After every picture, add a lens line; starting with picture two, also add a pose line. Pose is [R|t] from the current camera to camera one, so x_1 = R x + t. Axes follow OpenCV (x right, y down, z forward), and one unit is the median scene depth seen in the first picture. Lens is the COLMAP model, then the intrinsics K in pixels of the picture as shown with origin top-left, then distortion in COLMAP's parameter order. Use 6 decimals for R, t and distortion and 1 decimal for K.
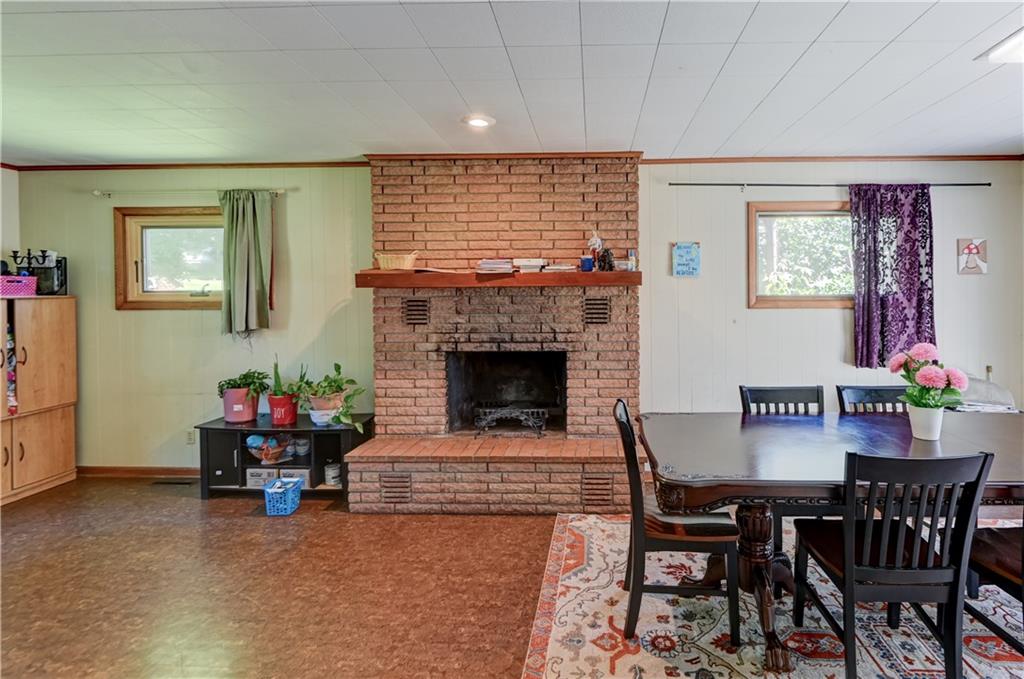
lens RADIAL K [[487.4, 0, 512.4], [0, 487.4, 306.3], [0, 0, 1]] dist [-0.002156, -0.001973]
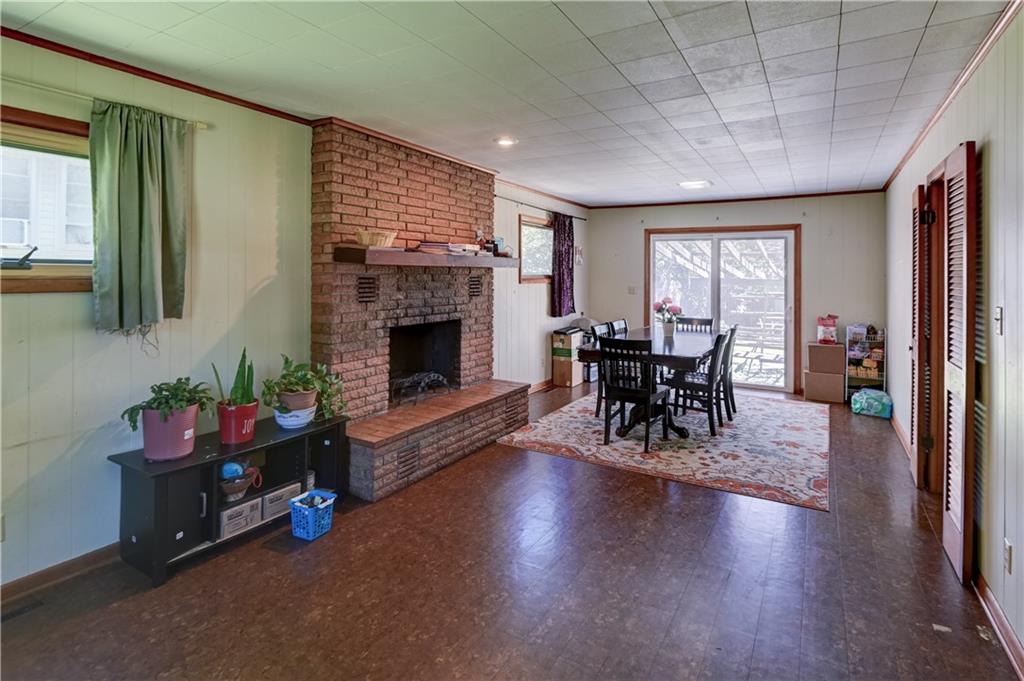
lens RADIAL K [[503.0, 0, 512.3], [0, 503.0, 274.9], [0, 0, 1]] dist [-0.002606, -0.000278]
pose [[0.493788, 0.008150, 0.869544, -0.937068], [0.008459, 0.999864, -0.014175, -0.001151], [-0.869541, 0.014355, 0.493652, 0.248813]]
